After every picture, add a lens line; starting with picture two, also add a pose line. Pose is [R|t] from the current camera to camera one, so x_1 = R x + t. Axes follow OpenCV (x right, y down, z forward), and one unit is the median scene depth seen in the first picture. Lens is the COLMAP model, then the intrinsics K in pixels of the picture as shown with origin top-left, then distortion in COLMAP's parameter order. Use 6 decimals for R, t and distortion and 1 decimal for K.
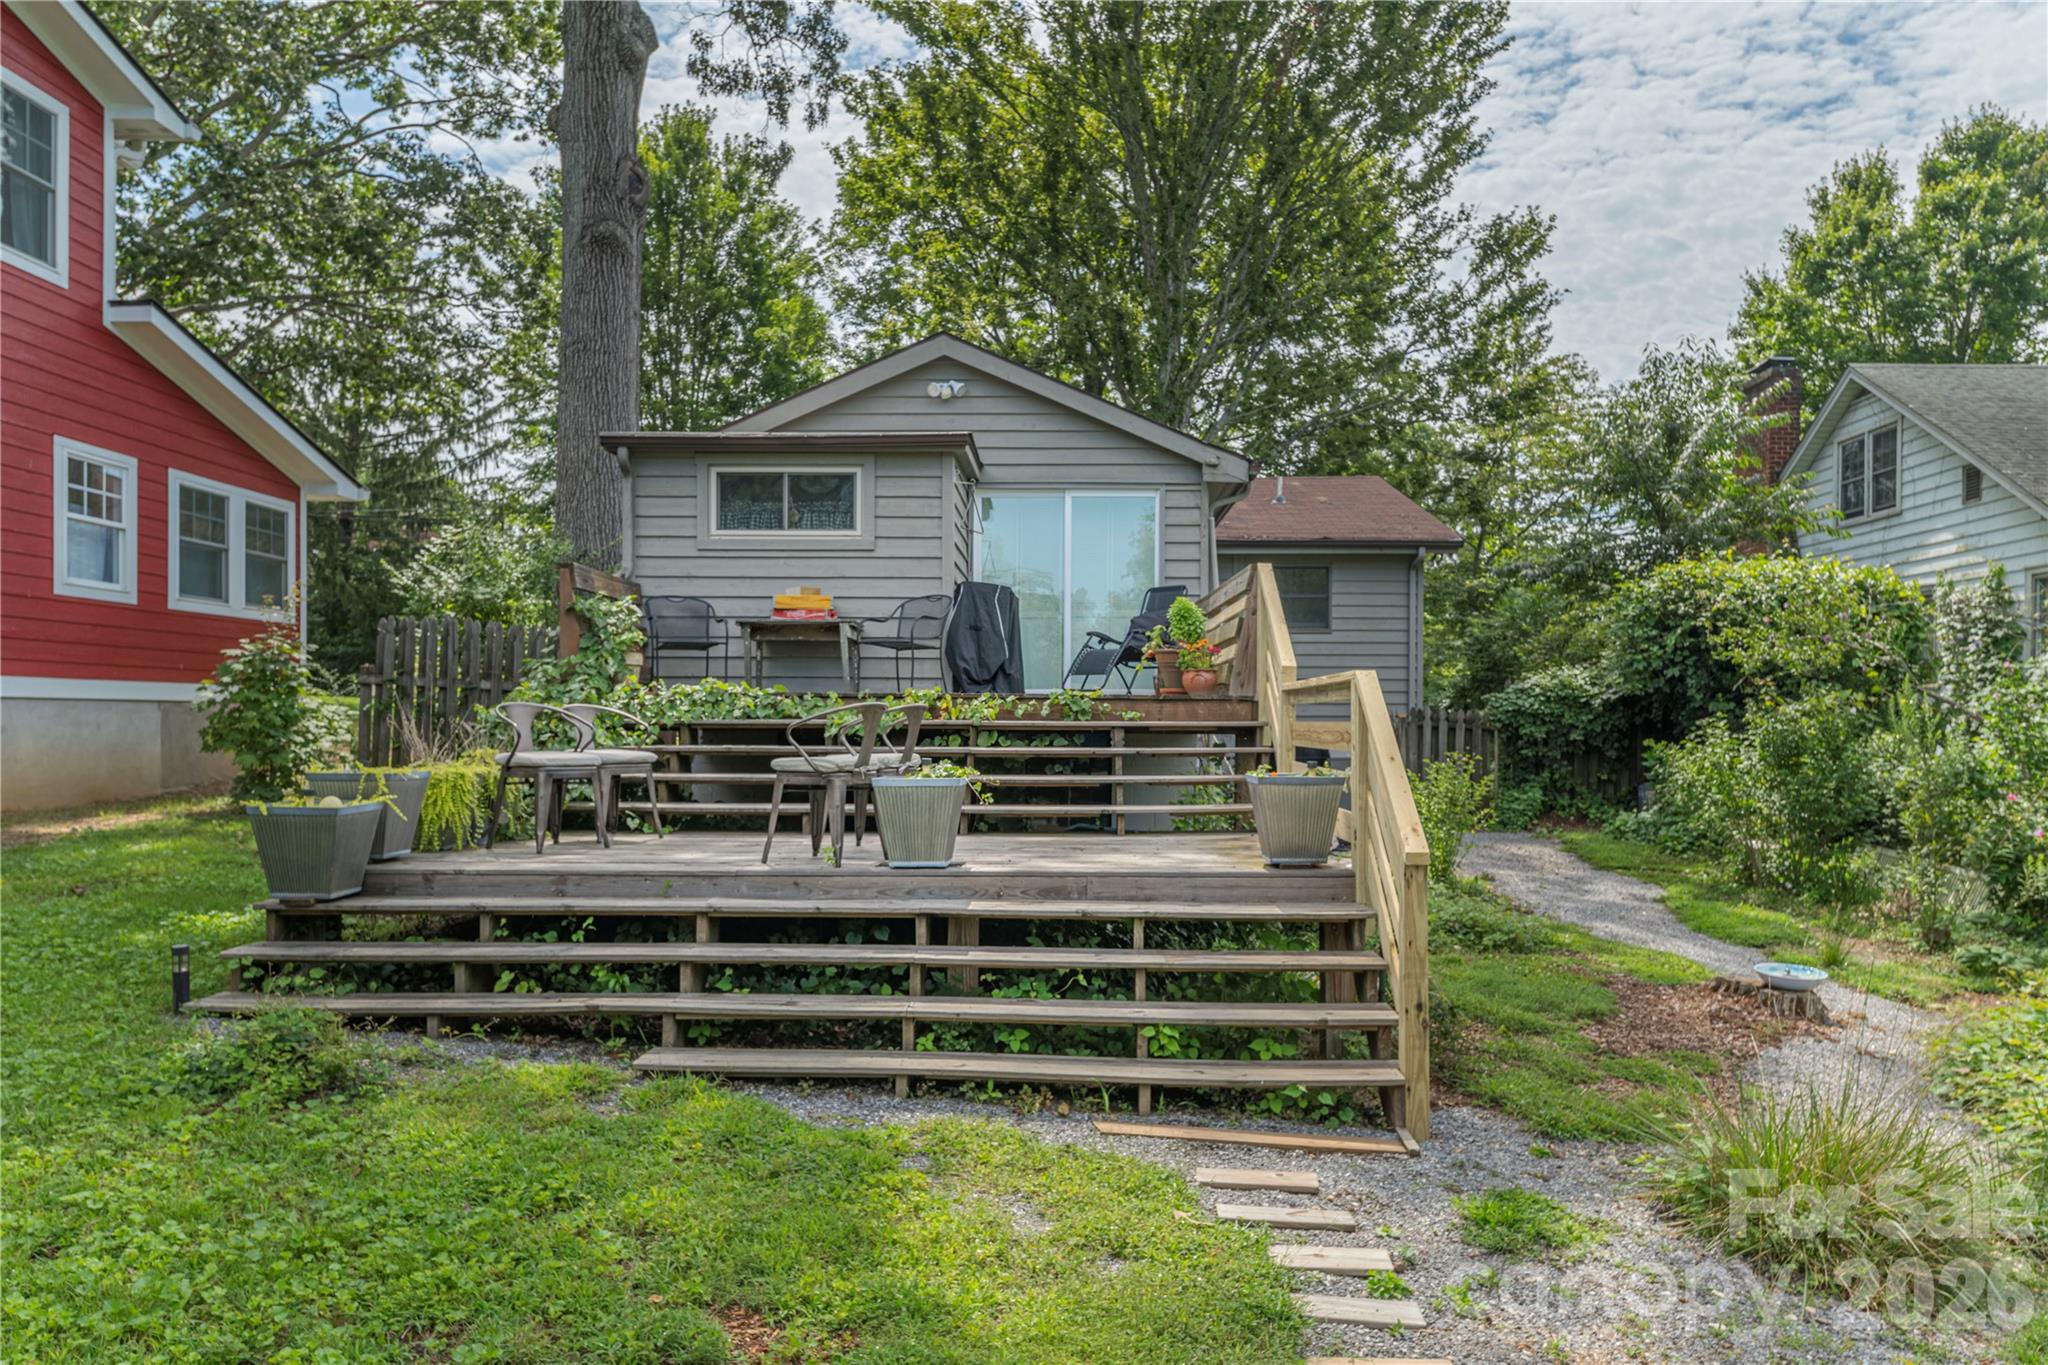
lens RADIAL K [[1344.6, 0, 1027.5], [0, 1344.6, 715.9], [0, 0, 1]] dist [0.000700, 0.001771]
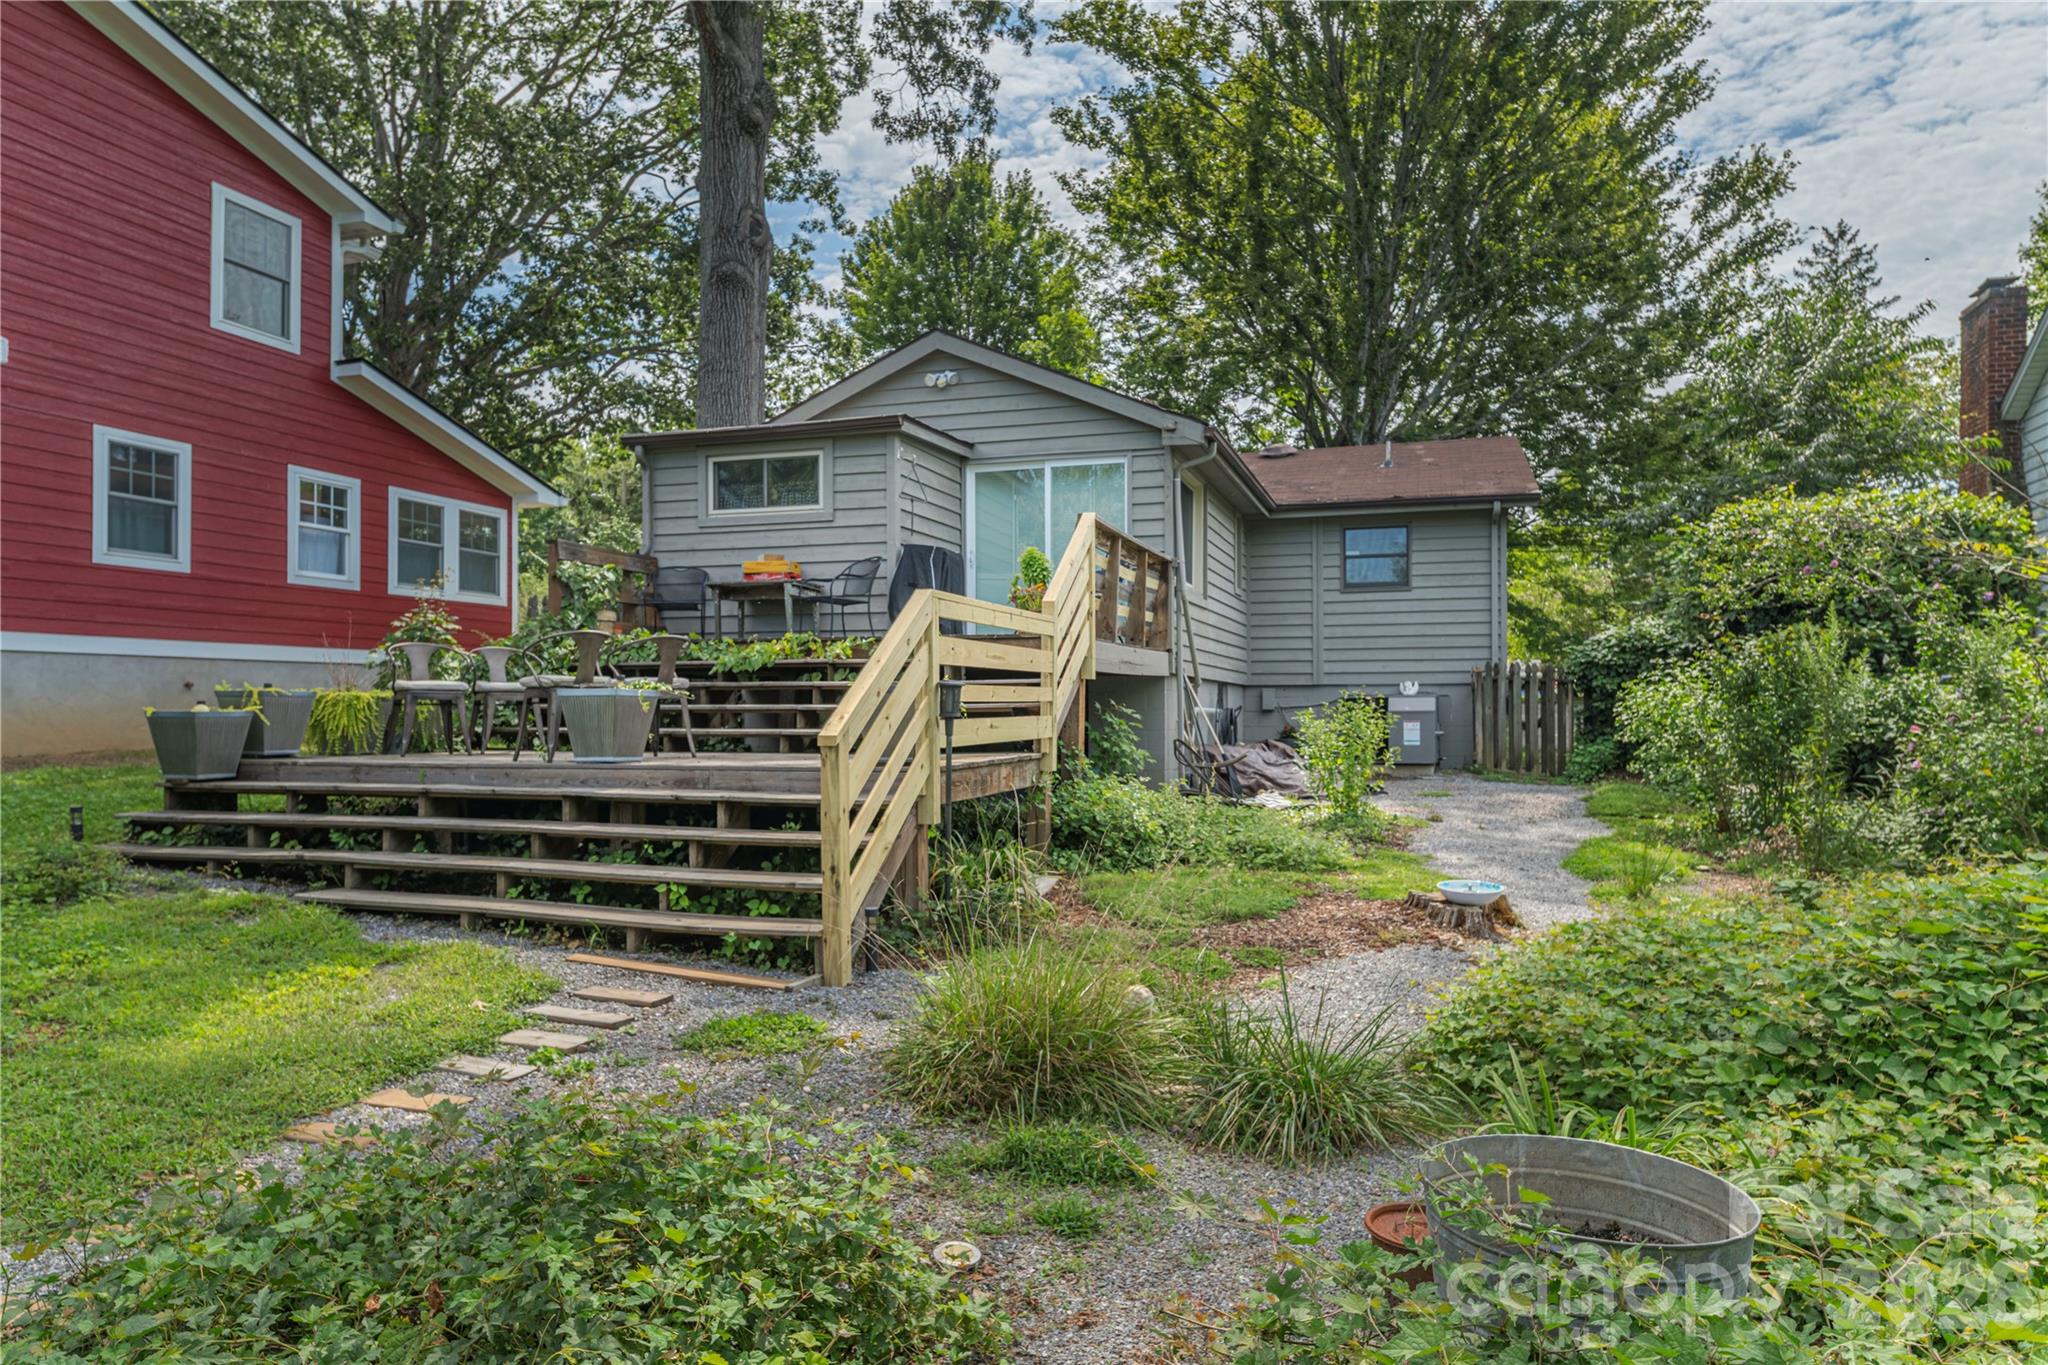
lens RADIAL K [[1264.3, 0, 1019.5], [0, 1264.3, 678.5], [0, 0, 1]] dist [0.002496, 0.000820]
pose [[0.959614, -0.011321, -0.281092, 0.300046], [0.006408, 0.999810, -0.018394, 0.029421], [0.281247, 0.015850, 0.959504, 0.001146]]
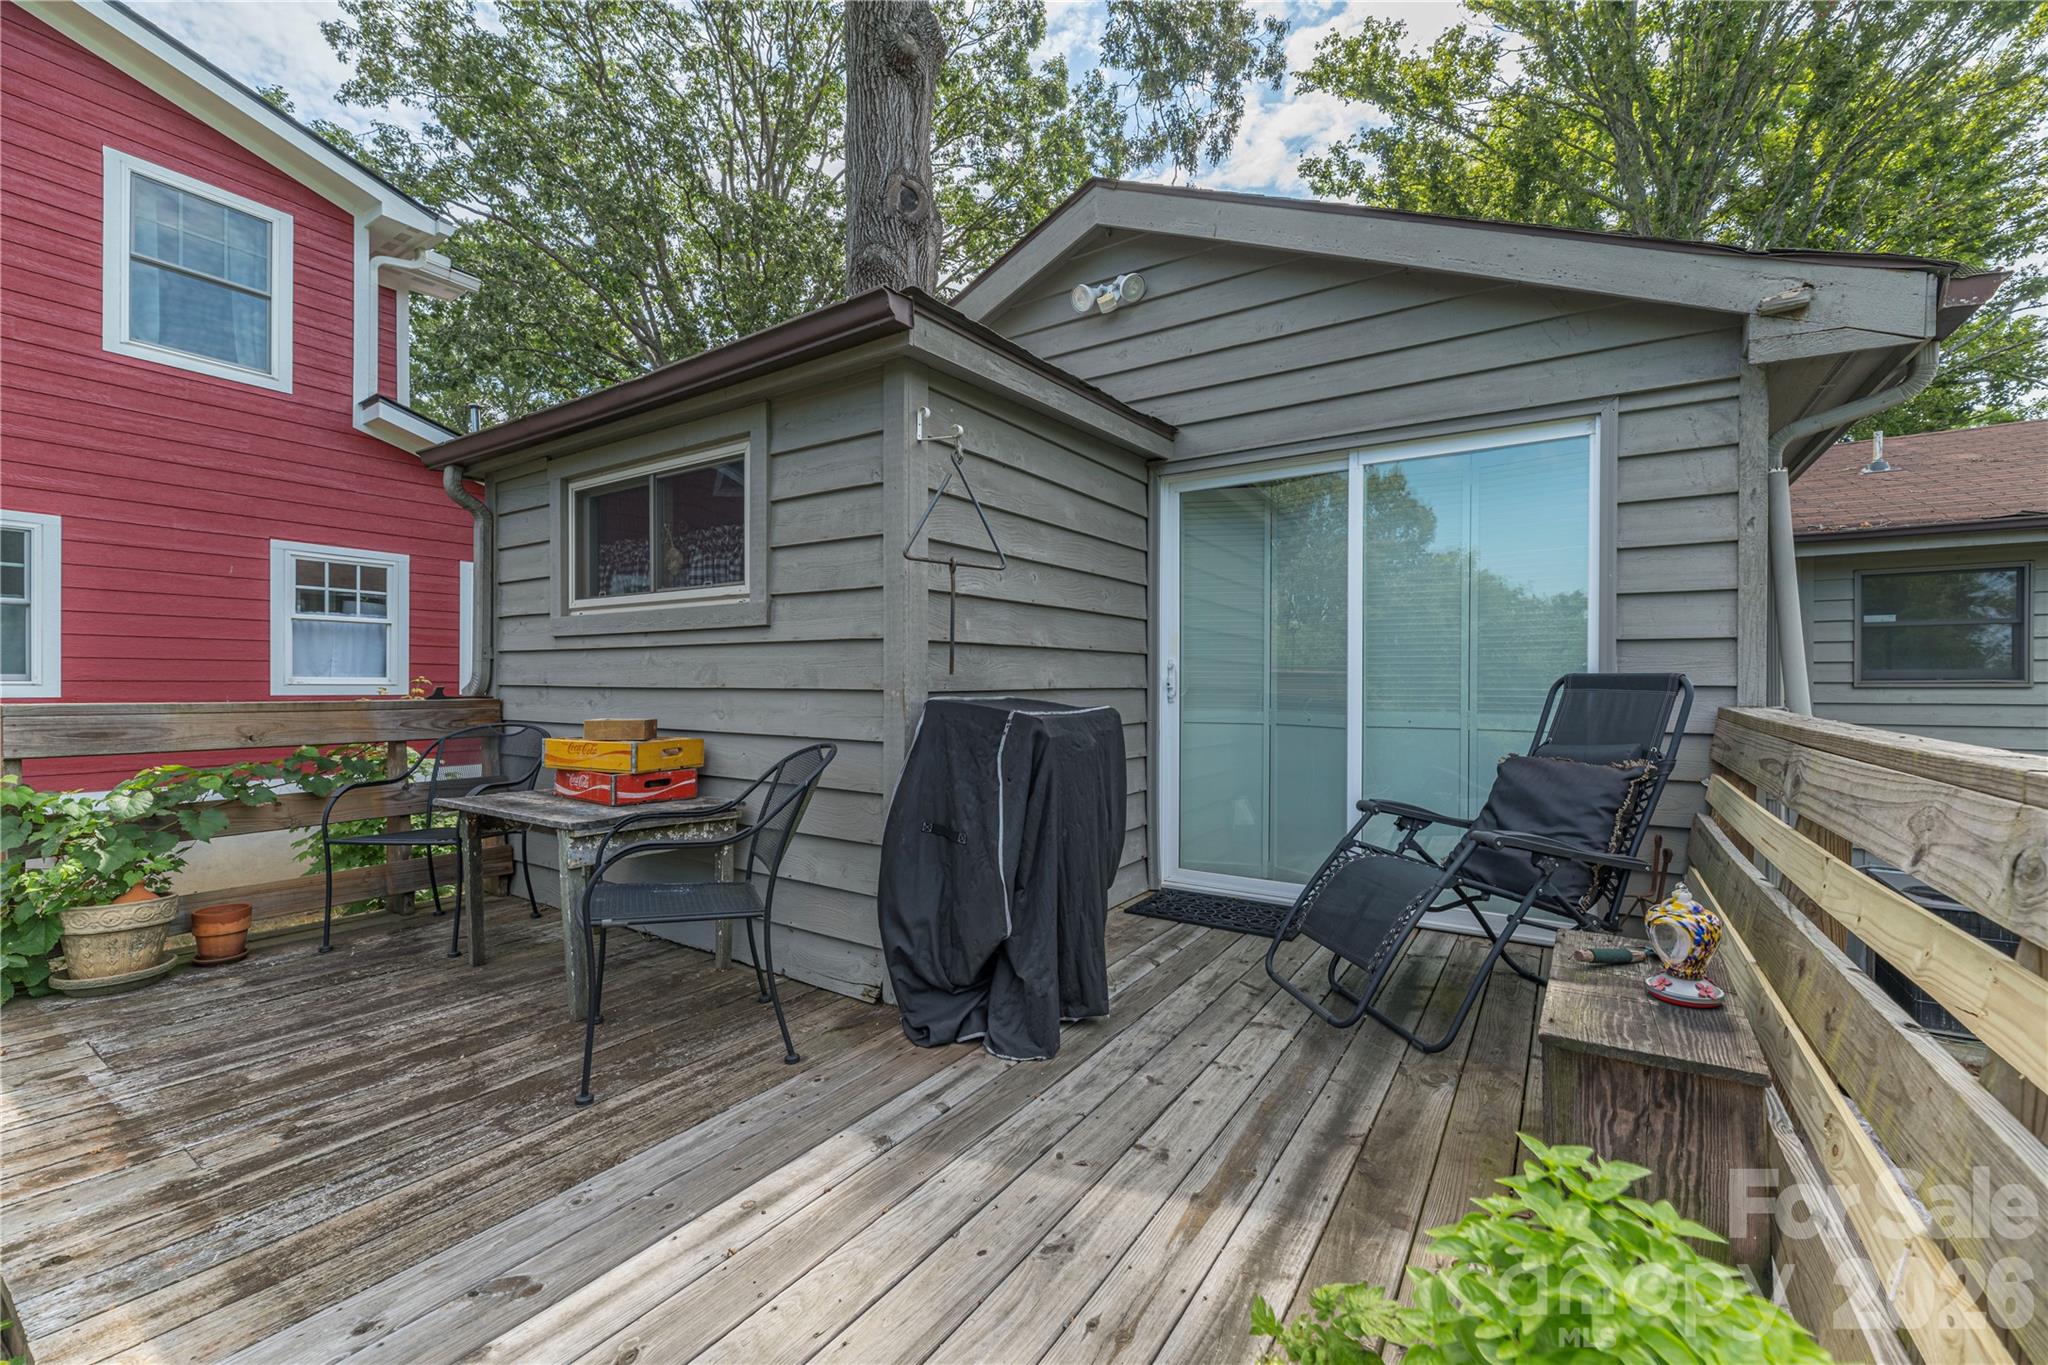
lens RADIAL K [[831.4, 0, 1029.8], [0, 831.4, 685.3], [0, 0, 1]] dist [0.002337, 0.000040]
pose [[0.849090, -0.000858, -0.528247, 0.085326], [0.002332, 0.999995, 0.002123, -0.091196], [0.528243, -0.003034, 0.849088, 0.710847]]
